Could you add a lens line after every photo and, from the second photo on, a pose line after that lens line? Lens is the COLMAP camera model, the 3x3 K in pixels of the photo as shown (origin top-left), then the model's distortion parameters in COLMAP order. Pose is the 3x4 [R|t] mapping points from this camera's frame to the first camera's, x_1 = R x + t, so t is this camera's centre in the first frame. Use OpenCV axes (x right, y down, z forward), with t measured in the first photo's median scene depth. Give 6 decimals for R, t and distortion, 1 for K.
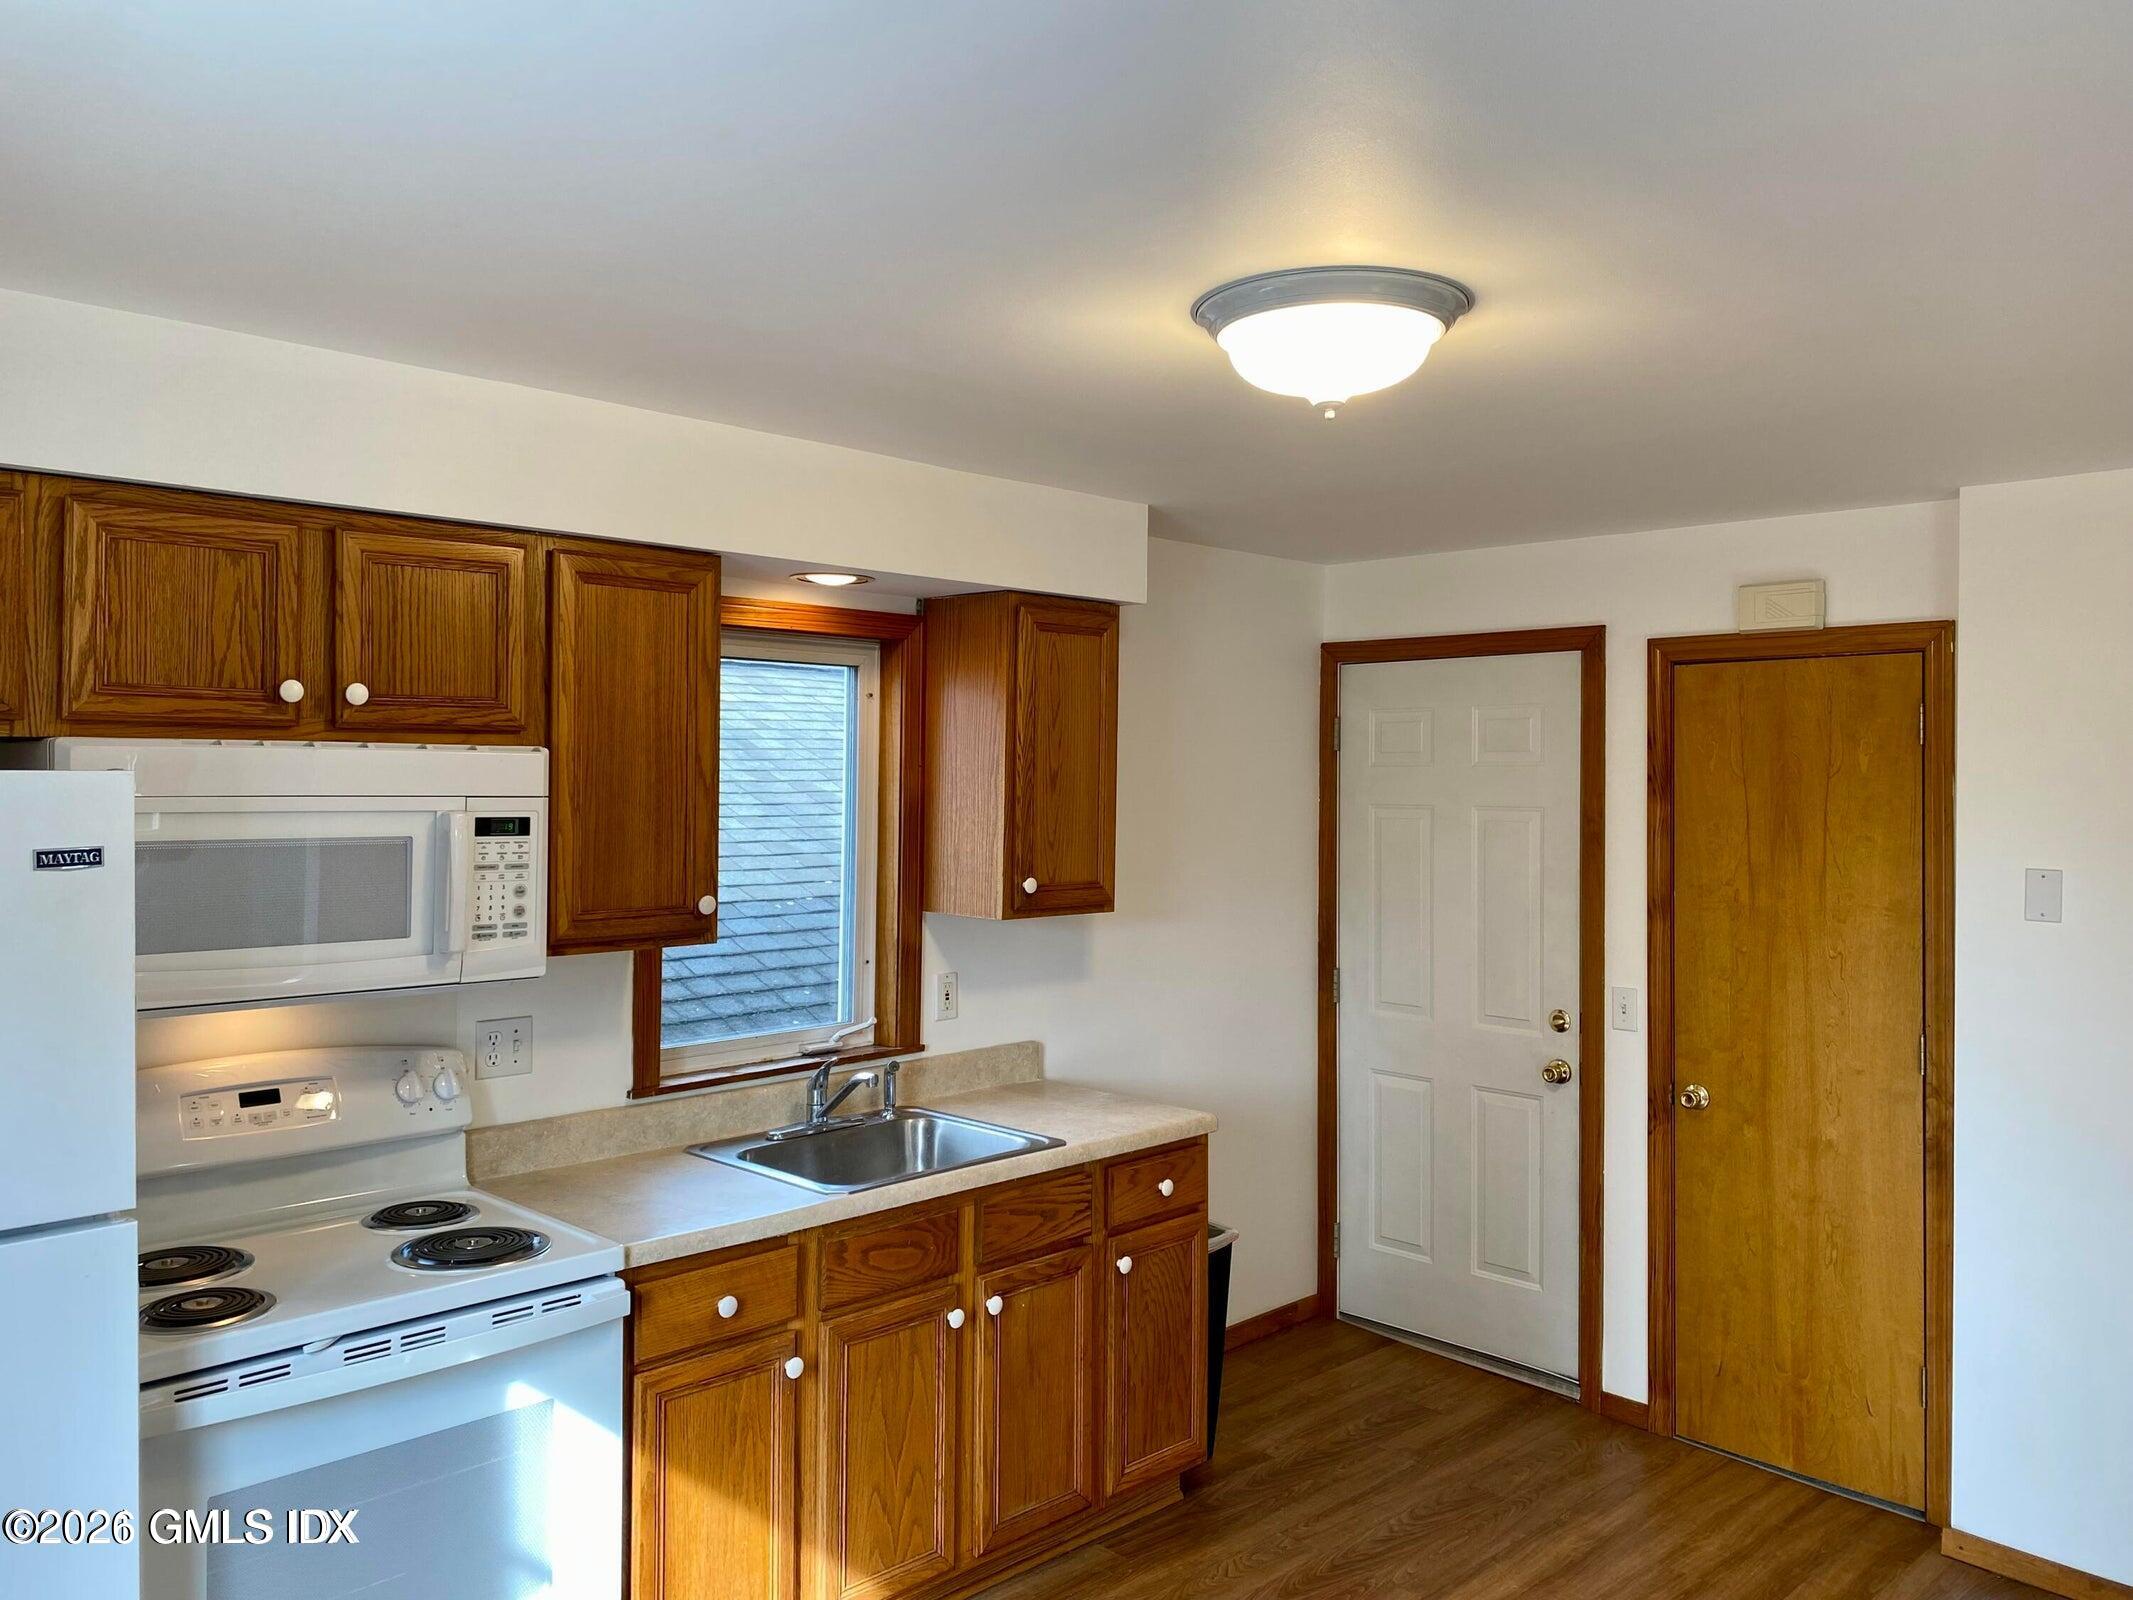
lens RADIAL K [[1618.1, 0, 1049.4], [0, 1618.1, 769.7], [0, 0, 1]] dist [0.035549, -0.018739]
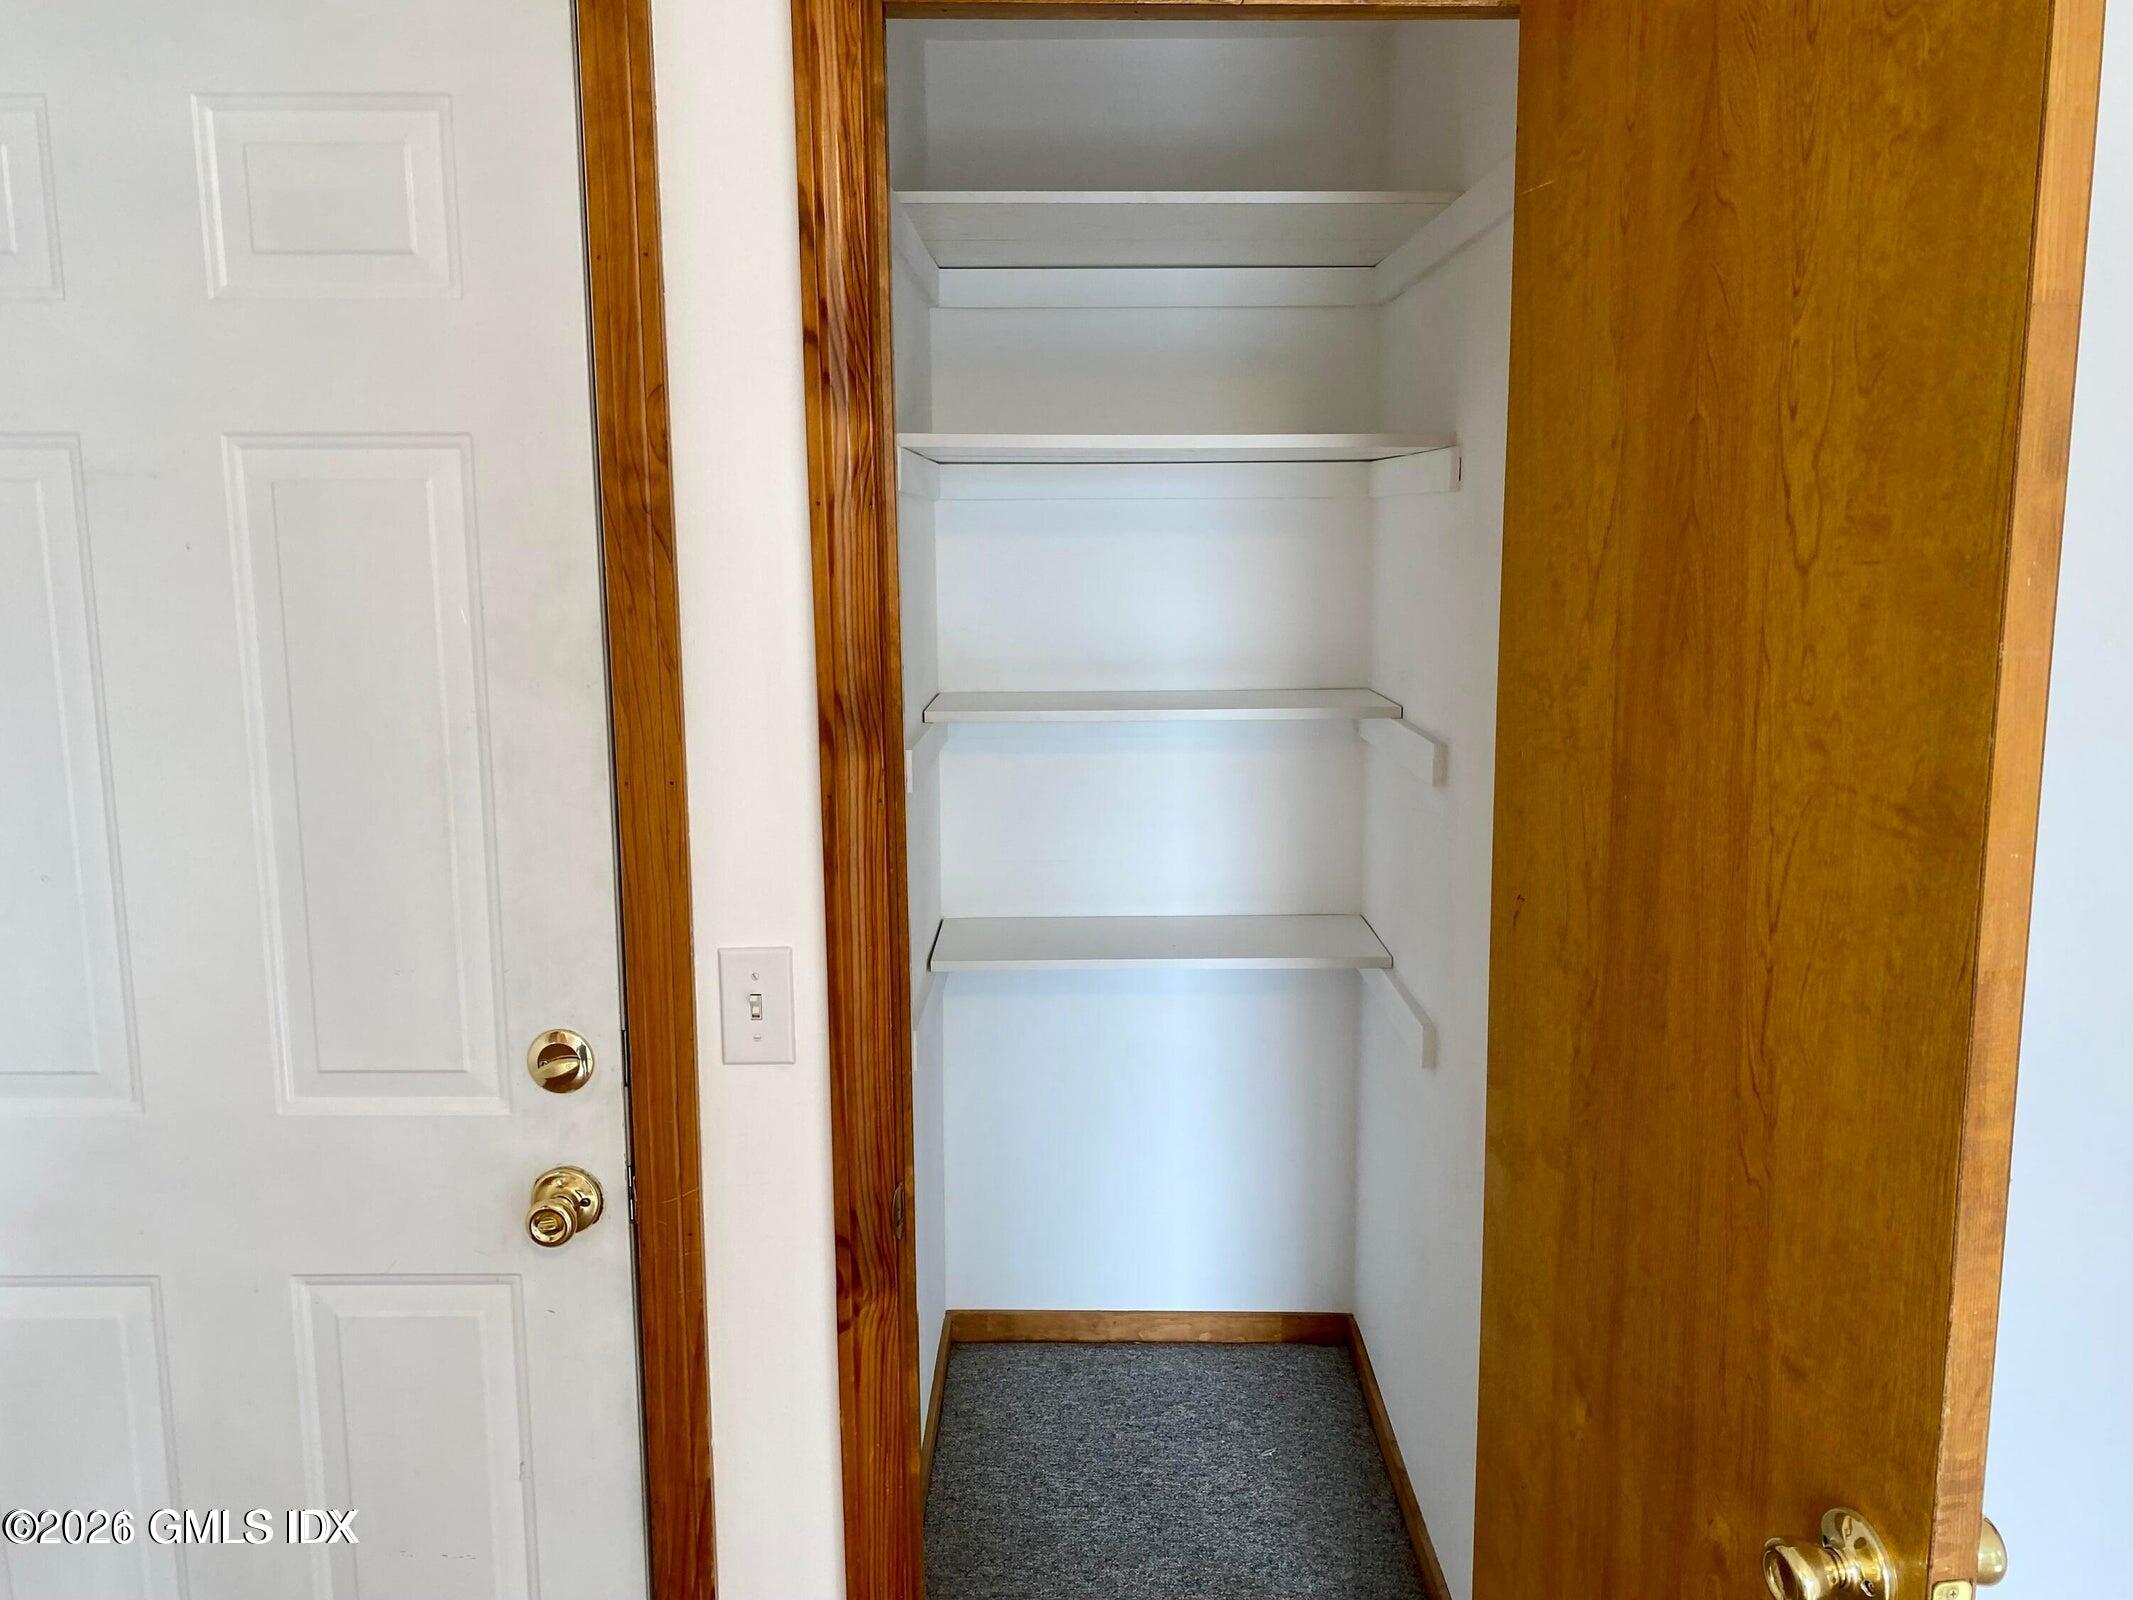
lens RADIAL K [[1618.1, 0, 1070.1], [0, 1618.1, 794.0], [0, 0, 1]] dist [0.035549, -0.018739]
pose [[0.702876, -0.116363, 0.701730, 0.153512], [0.007095, 0.987626, 0.156664, 0.044499], [-0.711277, -0.105136, 0.695004, 0.688766]]
